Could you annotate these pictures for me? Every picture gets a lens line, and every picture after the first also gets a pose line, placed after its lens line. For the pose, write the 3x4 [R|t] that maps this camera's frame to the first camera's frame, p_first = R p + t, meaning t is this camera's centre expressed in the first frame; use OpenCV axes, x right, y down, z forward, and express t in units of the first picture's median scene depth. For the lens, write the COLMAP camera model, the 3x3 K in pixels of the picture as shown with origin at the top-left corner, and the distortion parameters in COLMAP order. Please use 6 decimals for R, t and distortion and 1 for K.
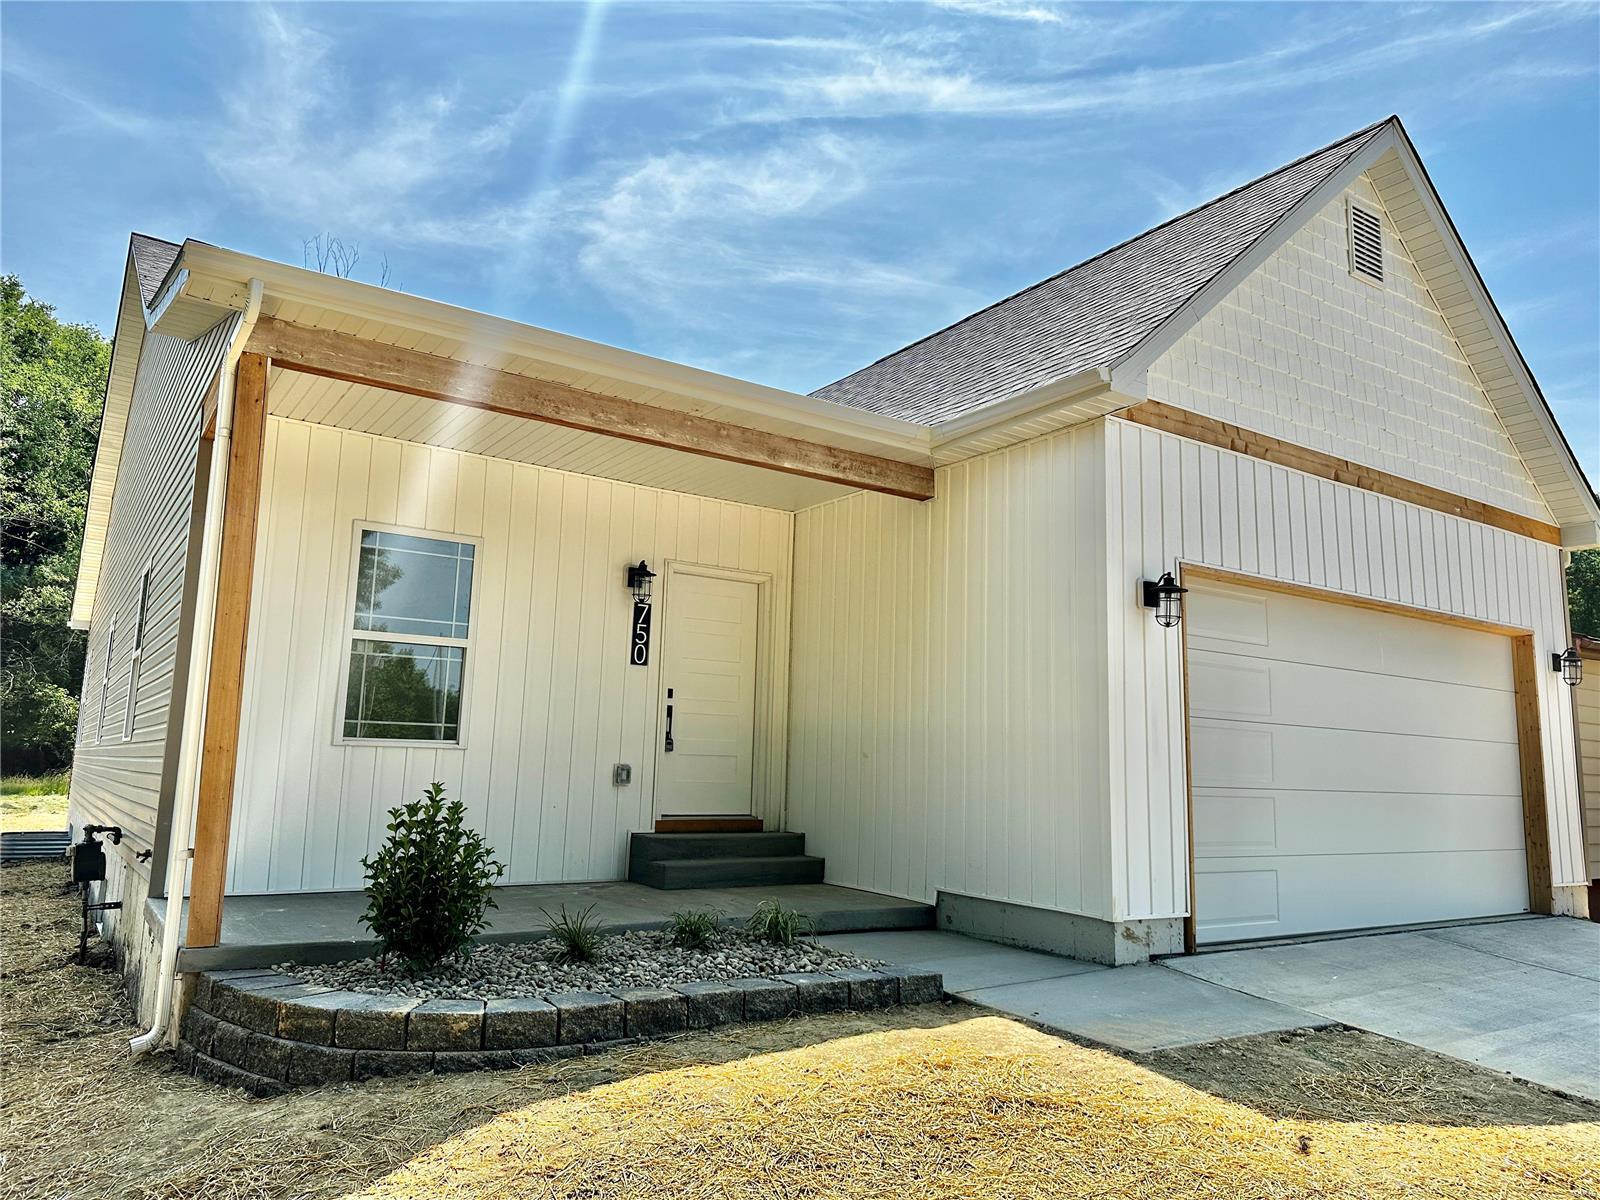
lens RADIAL K [[1117.4, 0, 800.0], [0, 1117.4, 600.0], [0, 0, 1]] dist [0.097453, -0.139061]
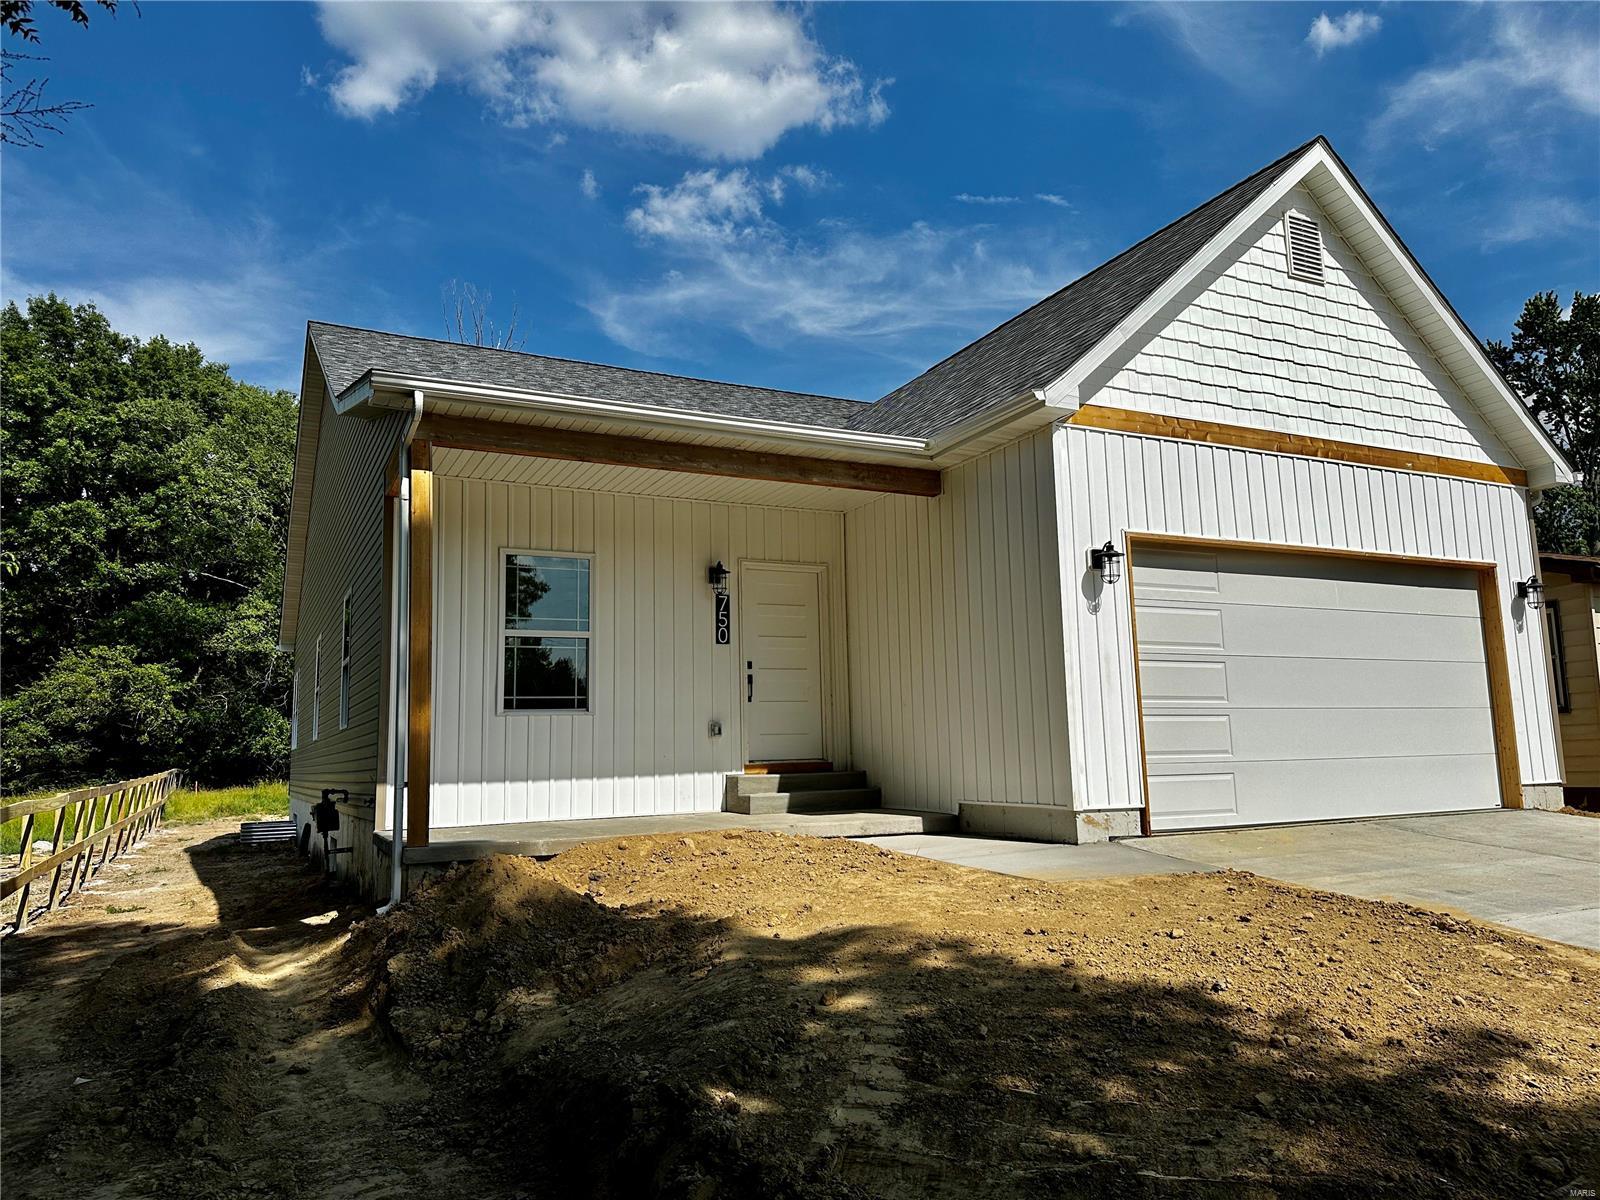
lens RADIAL K [[1109.9, 0, 815.4], [0, 1109.9, 615.0], [0, 0, 1]] dist [0.107593, -0.161396]
pose [[0.991271, -0.068754, -0.112496, 0.111990], [0.071652, 0.997189, 0.021918, 0.005972], [0.110673, -0.029787, 0.993410, -0.253968]]
